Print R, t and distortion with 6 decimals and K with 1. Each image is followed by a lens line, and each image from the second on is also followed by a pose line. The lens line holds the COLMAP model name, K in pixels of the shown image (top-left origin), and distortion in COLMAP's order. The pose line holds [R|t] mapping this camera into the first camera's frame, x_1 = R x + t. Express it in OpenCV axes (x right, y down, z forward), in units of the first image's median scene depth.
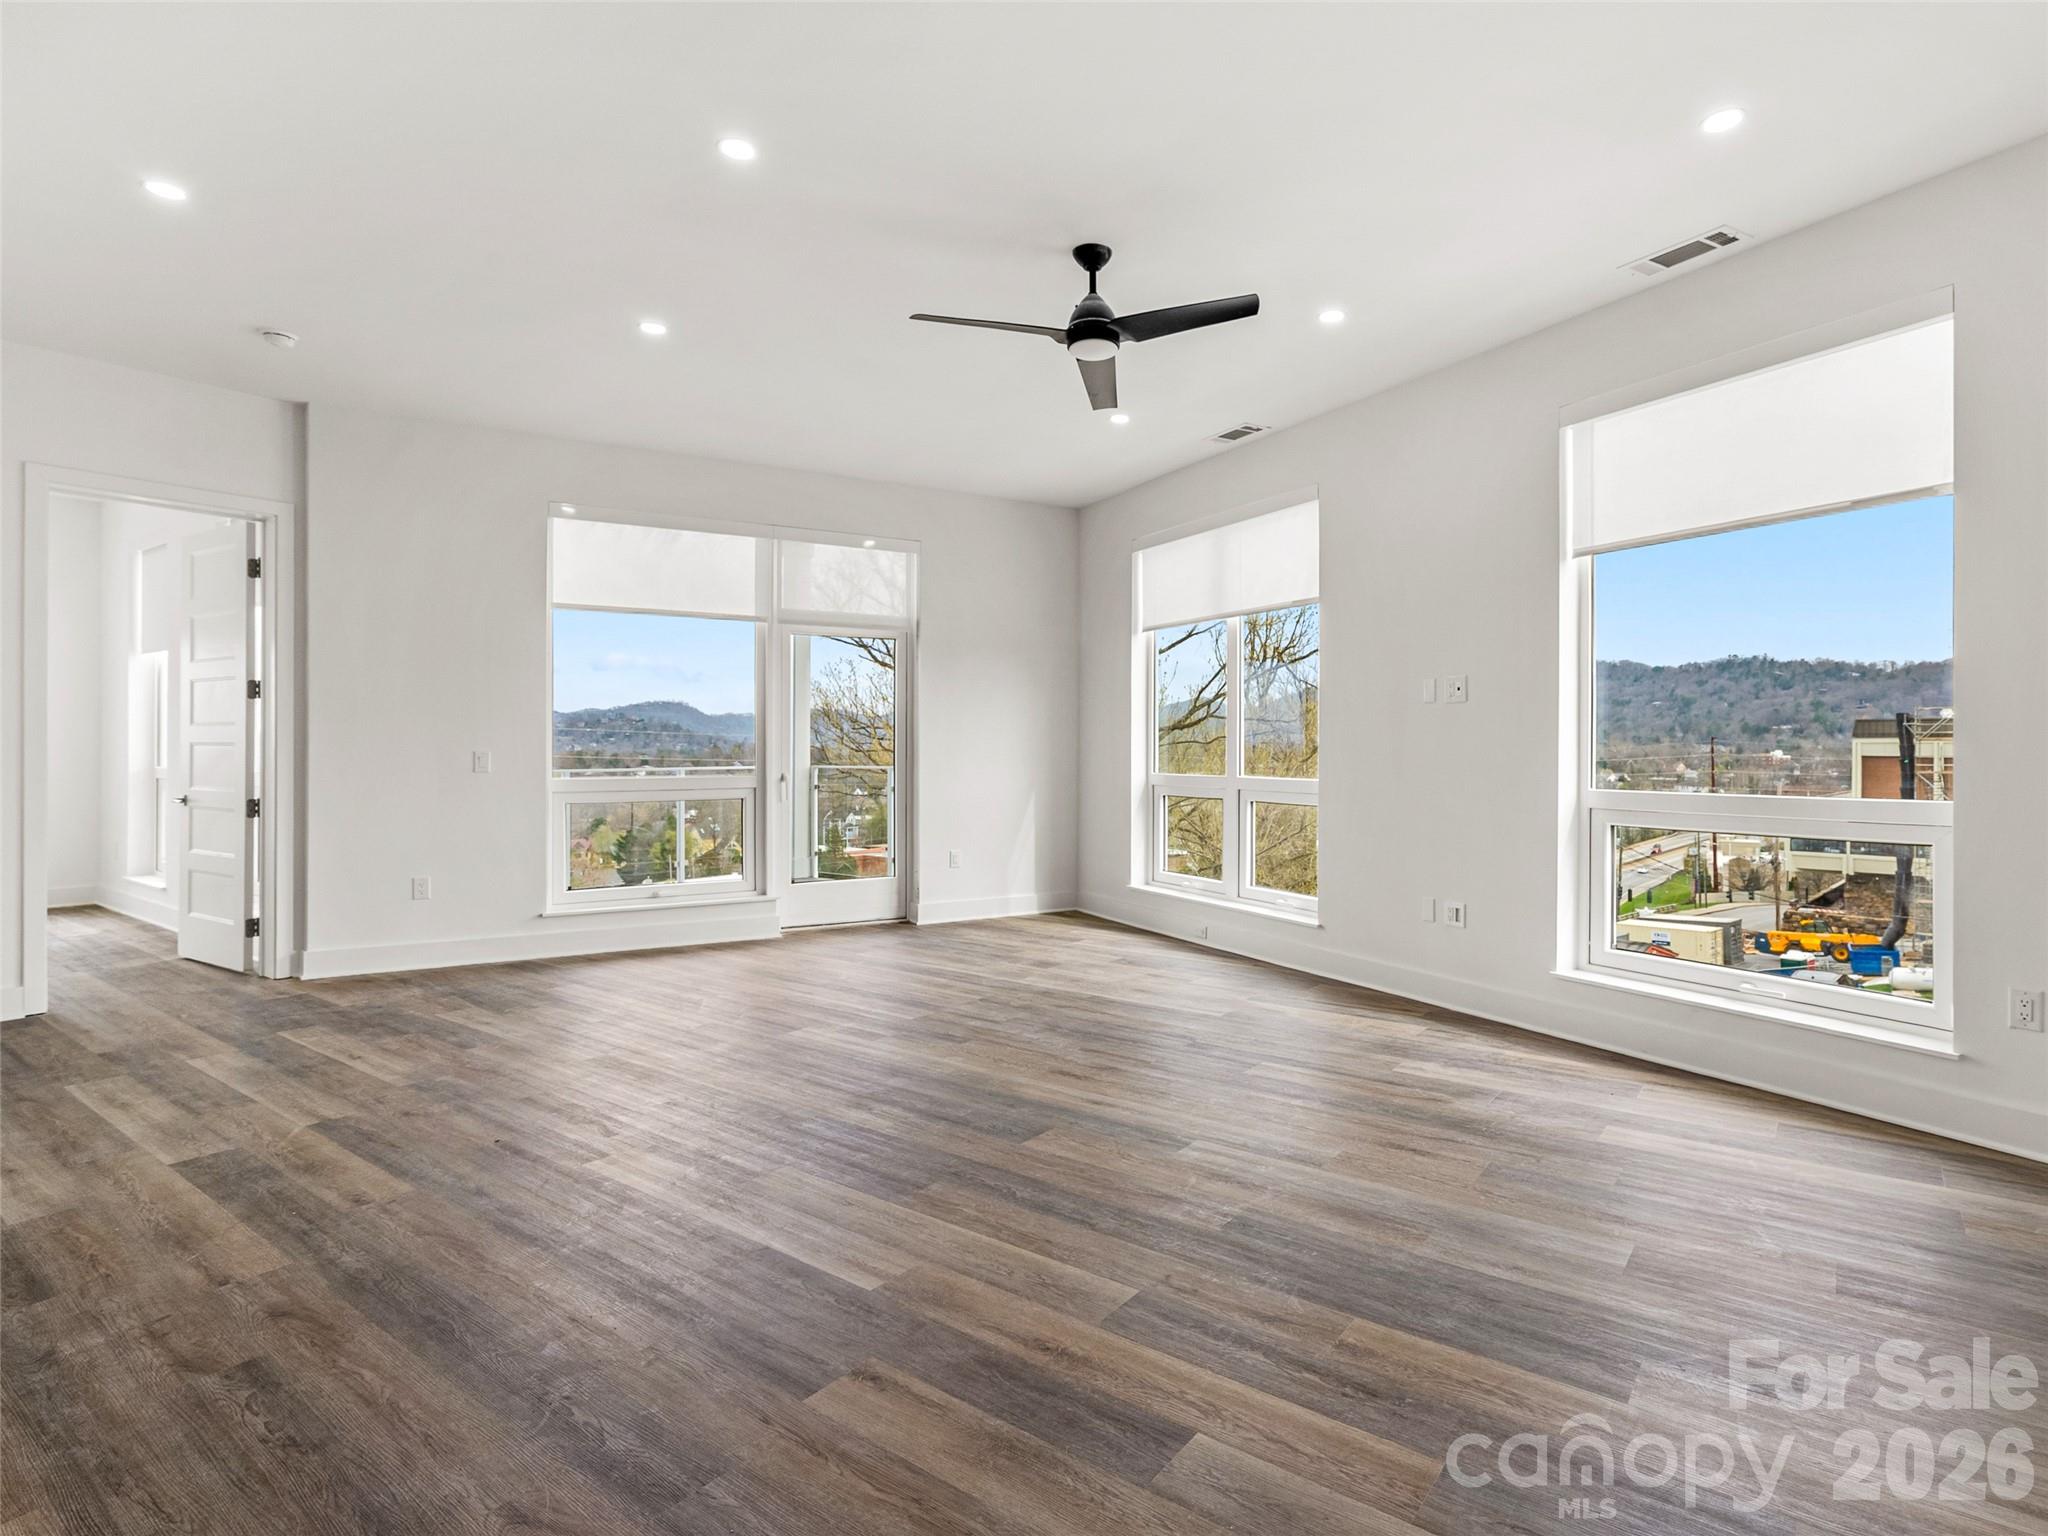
lens RADIAL K [[1056.7, 0, 1067.5], [0, 1056.7, 758.1], [0, 0, 1]] dist [0.000917, 0.000569]
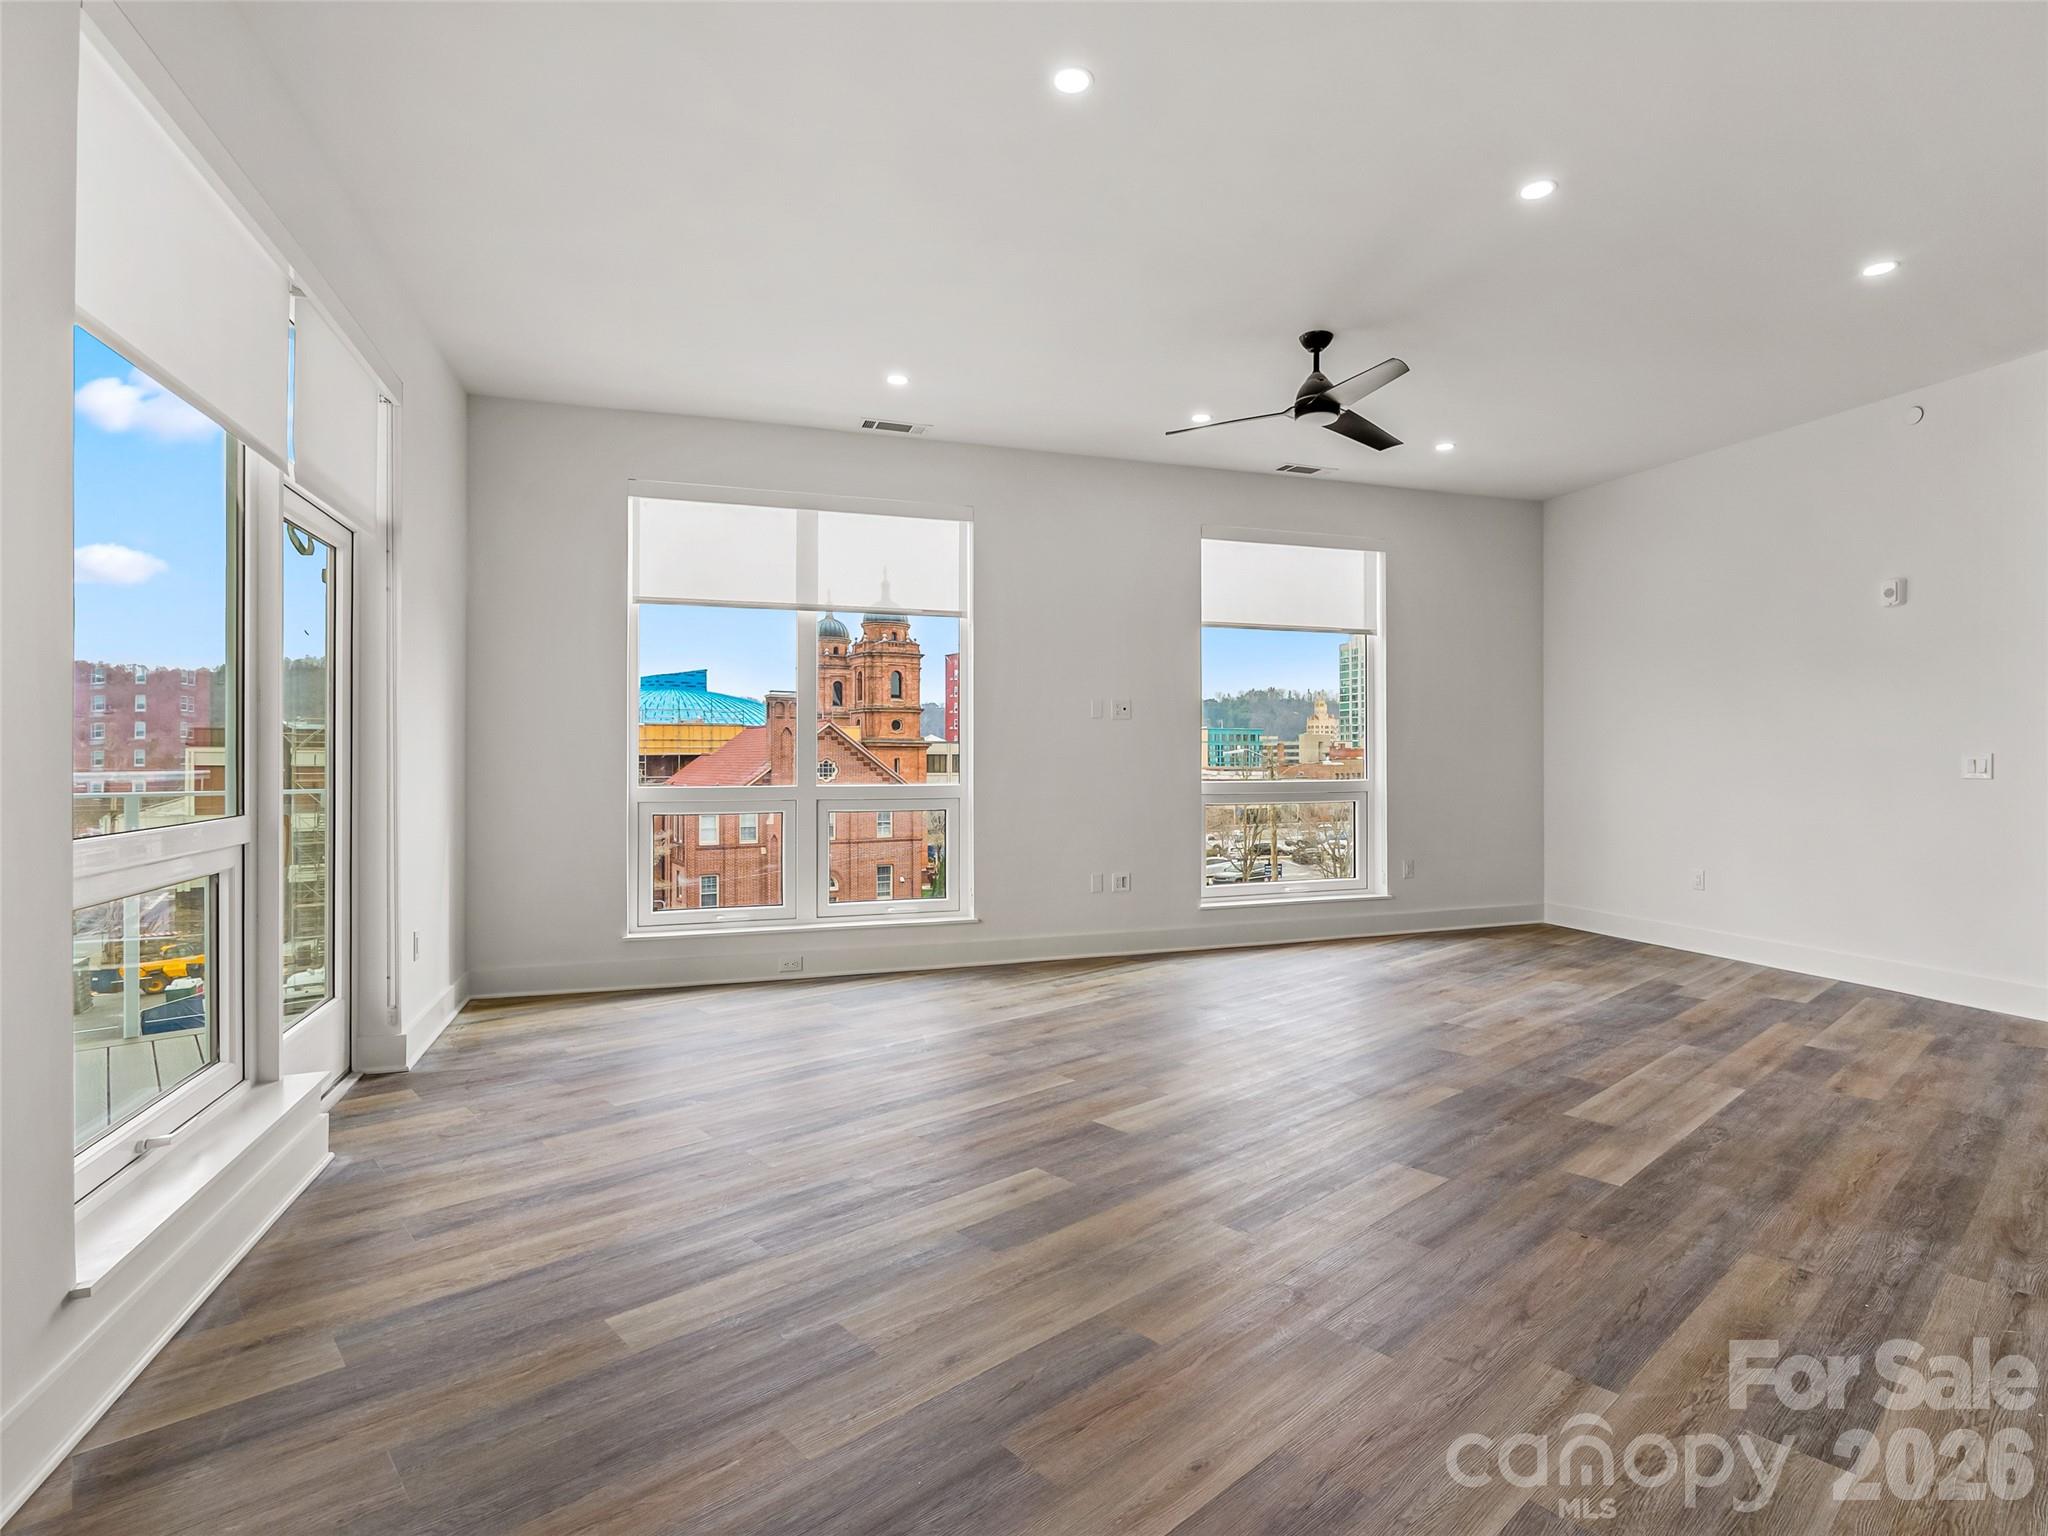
lens RADIAL K [[1050.6, 0, 1096.3], [0, 1050.6, 757.8], [0, 0, 1]] dist [-0.003860, 0.000113]
pose [[0.173229, -0.000968, 0.984881, -0.704931], [0.009760, 0.999952, -0.000734, -0.002992], [-0.984833, 0.009740, 0.173230, 0.619849]]
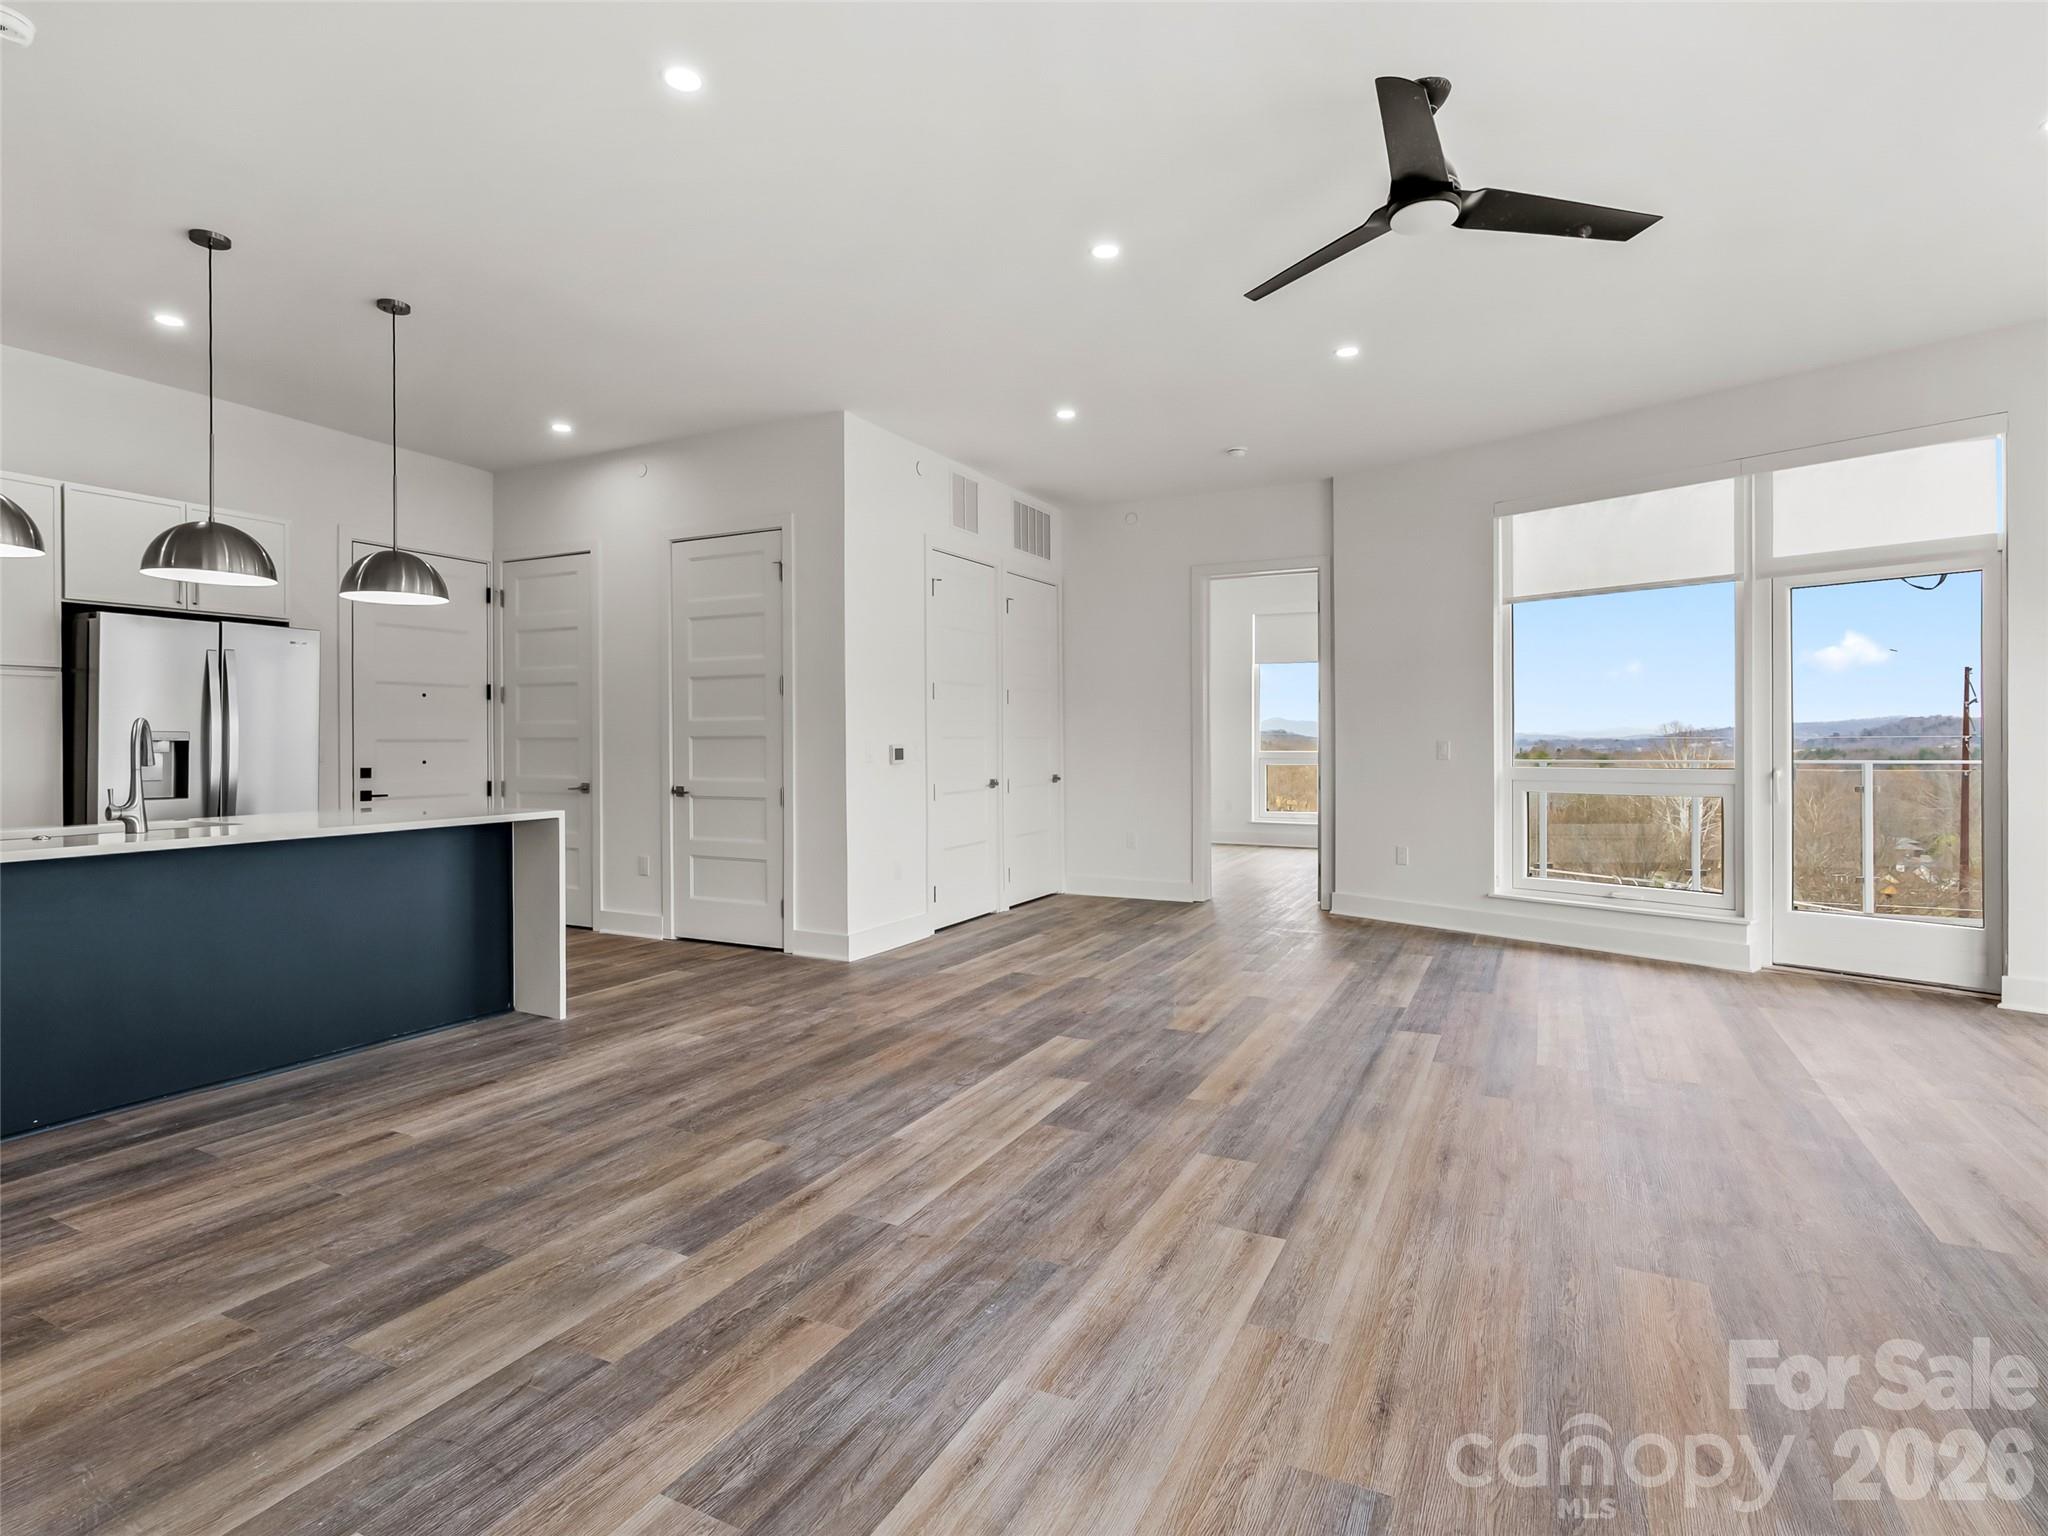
lens RADIAL K [[1049.7, 0, 1036.4], [0, 1049.7, 742.1], [0, 0, 1]] dist [-0.007080, -0.000763]
pose [[0.172089, -0.001652, -0.985080, 0.433633], [-0.002407, 0.999995, -0.002097, -0.001121], [0.985078, 0.002732, 0.172084, 0.348703]]
